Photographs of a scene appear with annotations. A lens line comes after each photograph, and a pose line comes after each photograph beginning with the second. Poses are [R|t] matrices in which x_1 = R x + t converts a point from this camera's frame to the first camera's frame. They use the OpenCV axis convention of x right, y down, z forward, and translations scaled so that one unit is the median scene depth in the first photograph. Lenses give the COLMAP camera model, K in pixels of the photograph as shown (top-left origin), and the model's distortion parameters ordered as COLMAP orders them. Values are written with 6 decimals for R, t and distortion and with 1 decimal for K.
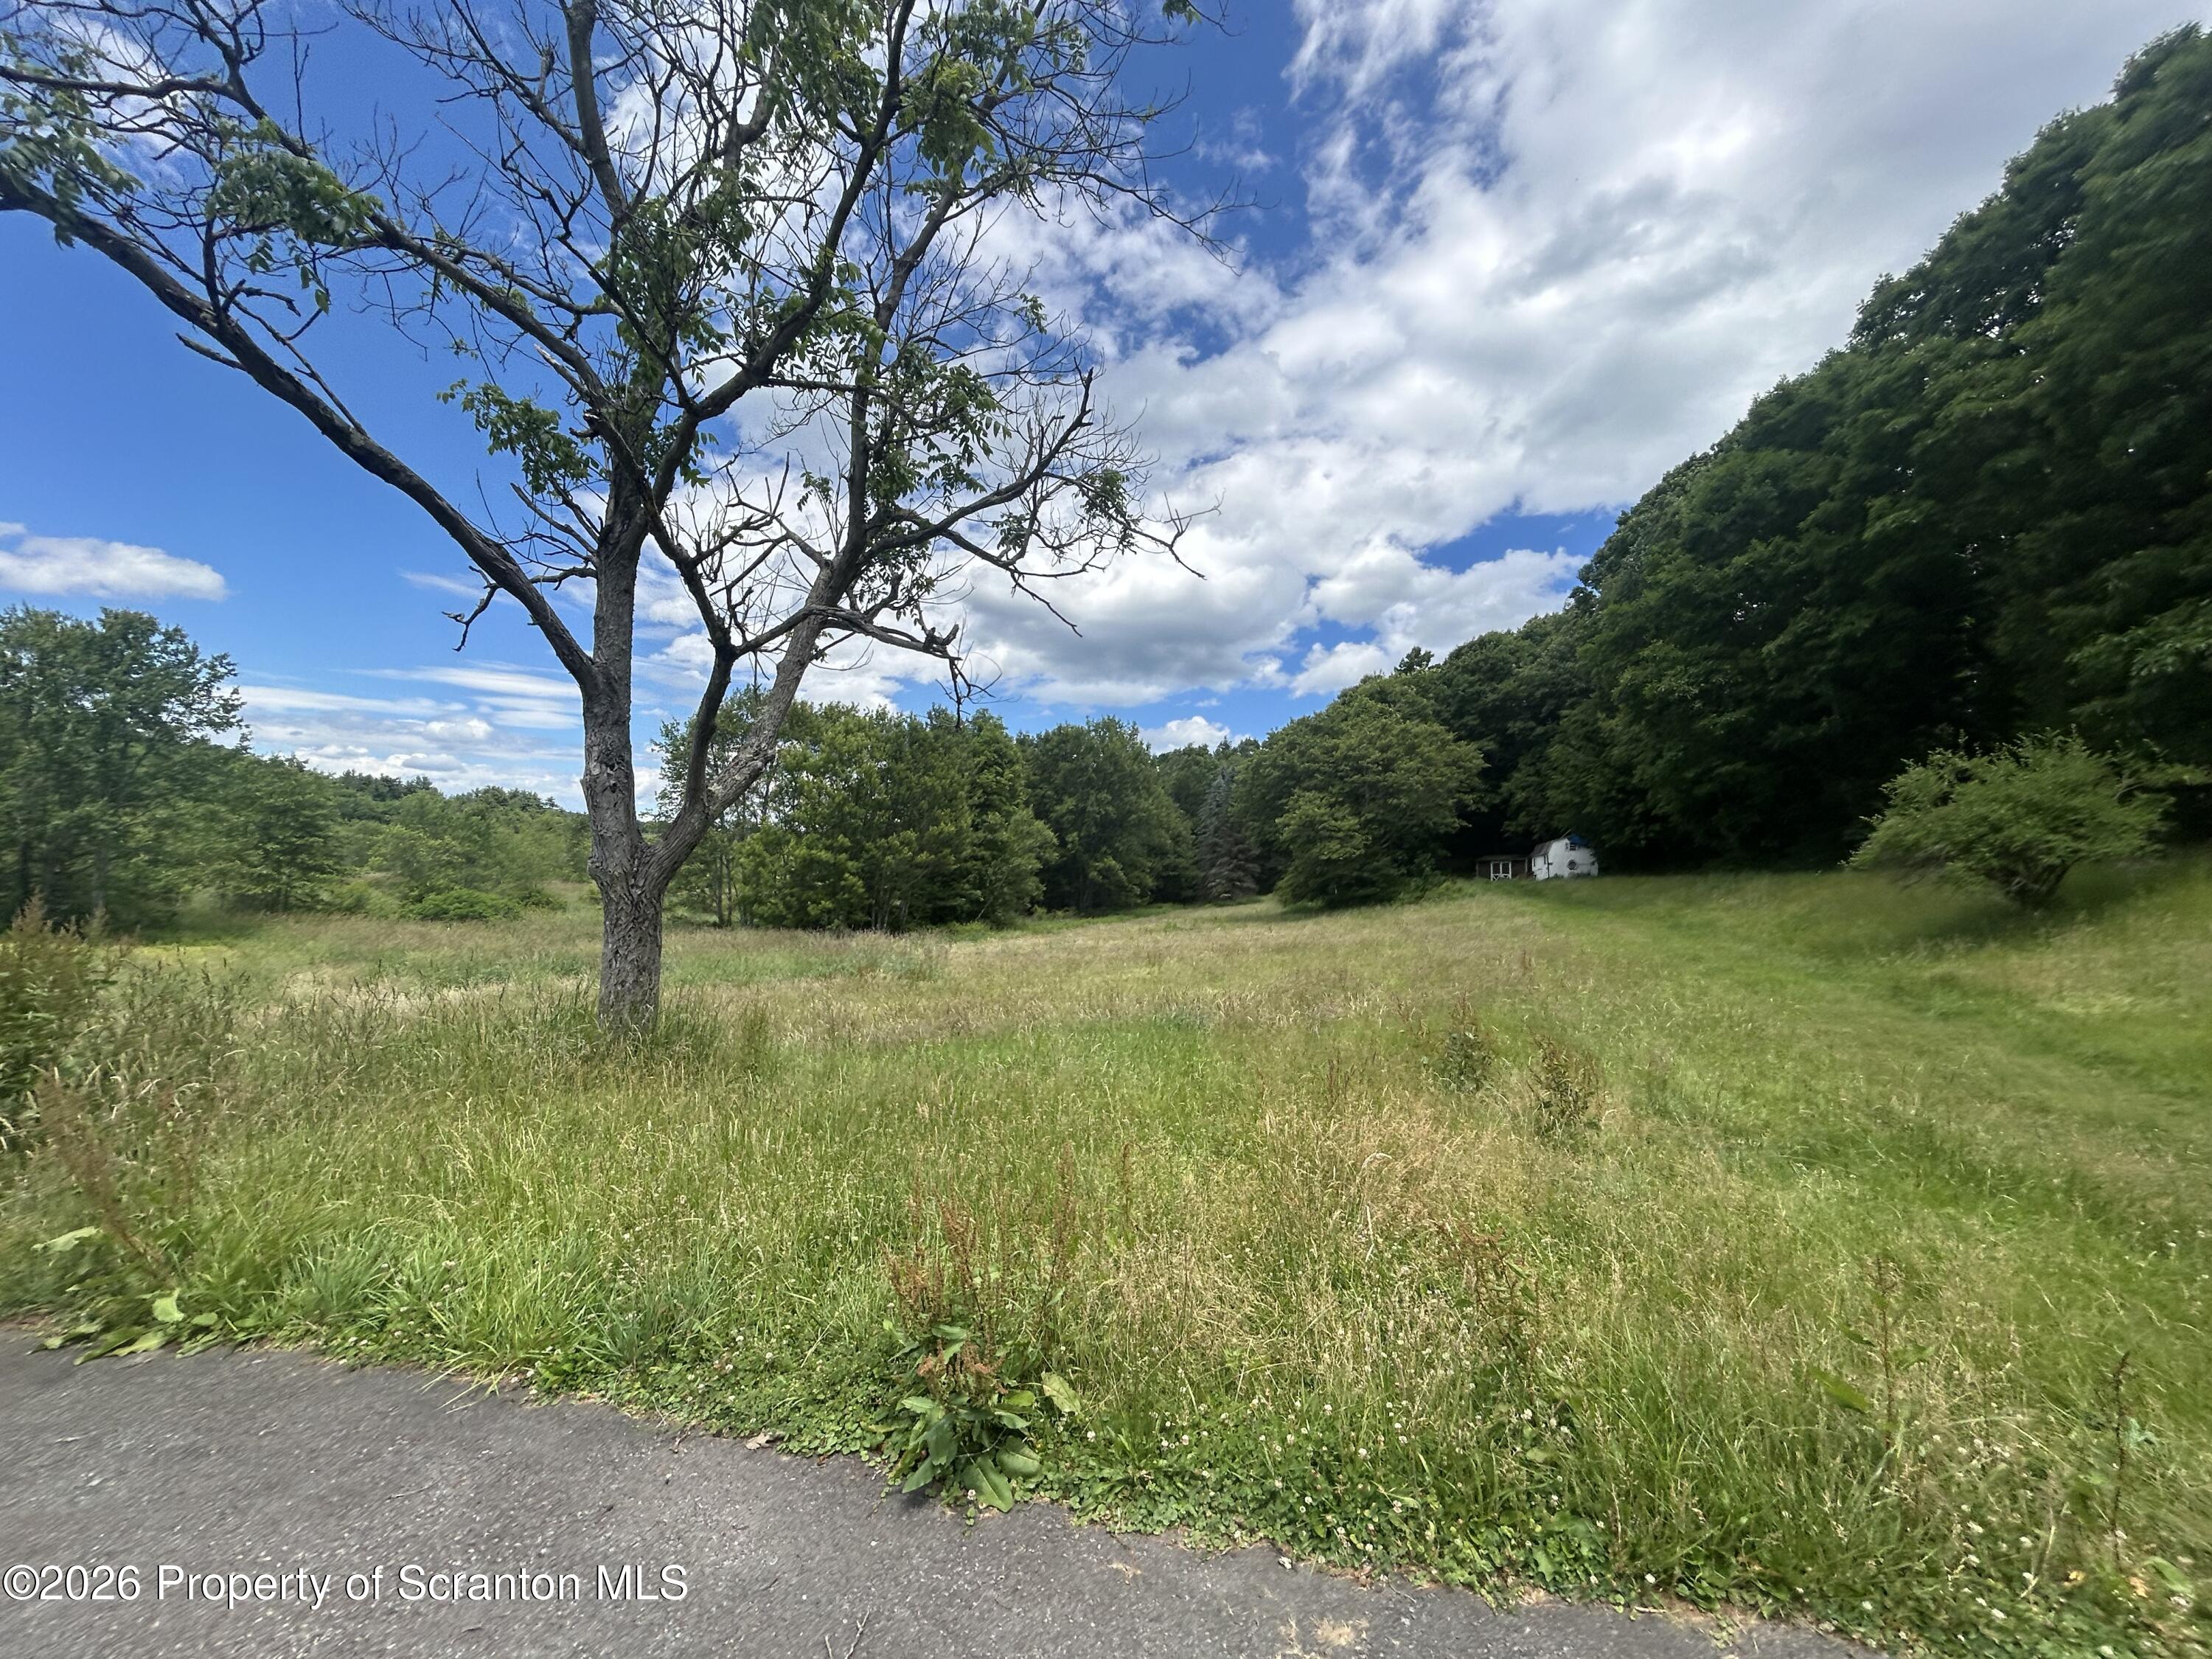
lens RADIAL K [[898.7, 0, 1100.3], [0, 898.7, 835.0], [0, 0, 1]] dist [-0.002973, -0.000073]
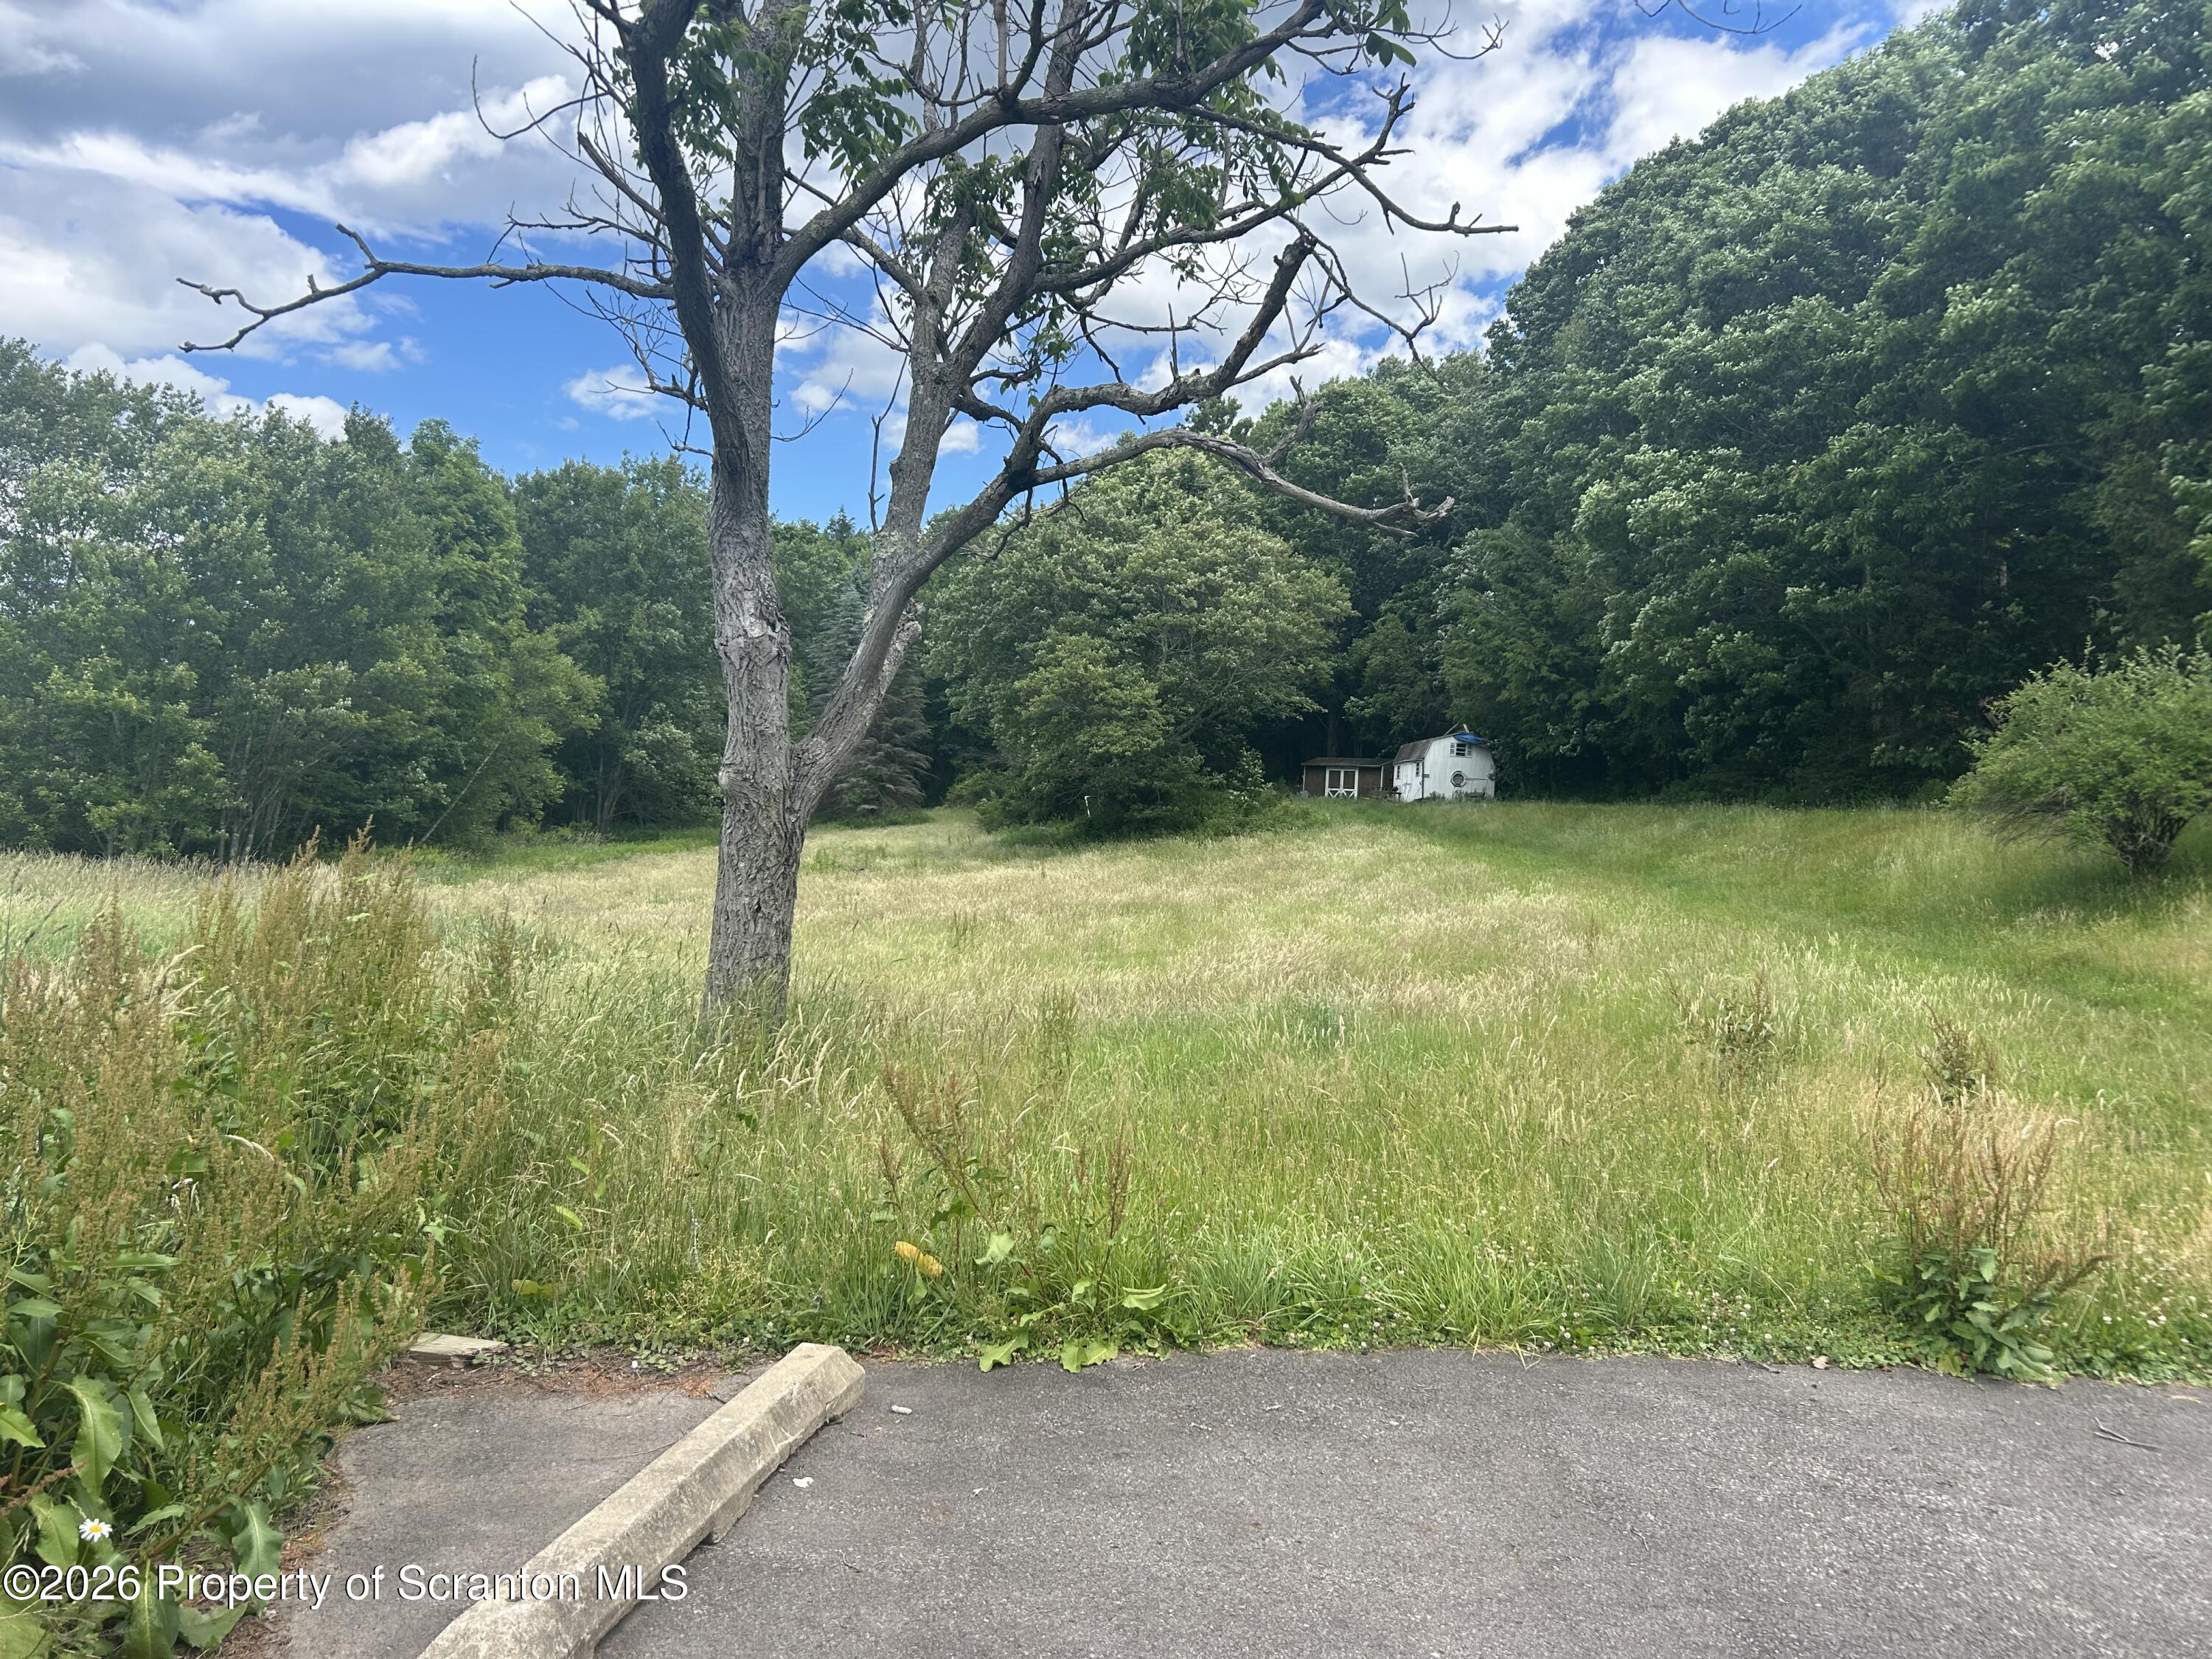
lens RADIAL K [[1713.5, 0, 1098.4], [0, 1713.5, 827.9], [0, 0, 1]] dist [-0.013200, -0.010554]
pose [[0.943543, 0.029332, 0.329948, -0.103466], [-0.055936, 0.995876, 0.071428, -0.003834], [-0.326492, -0.085851, 0.941293, -0.030750]]
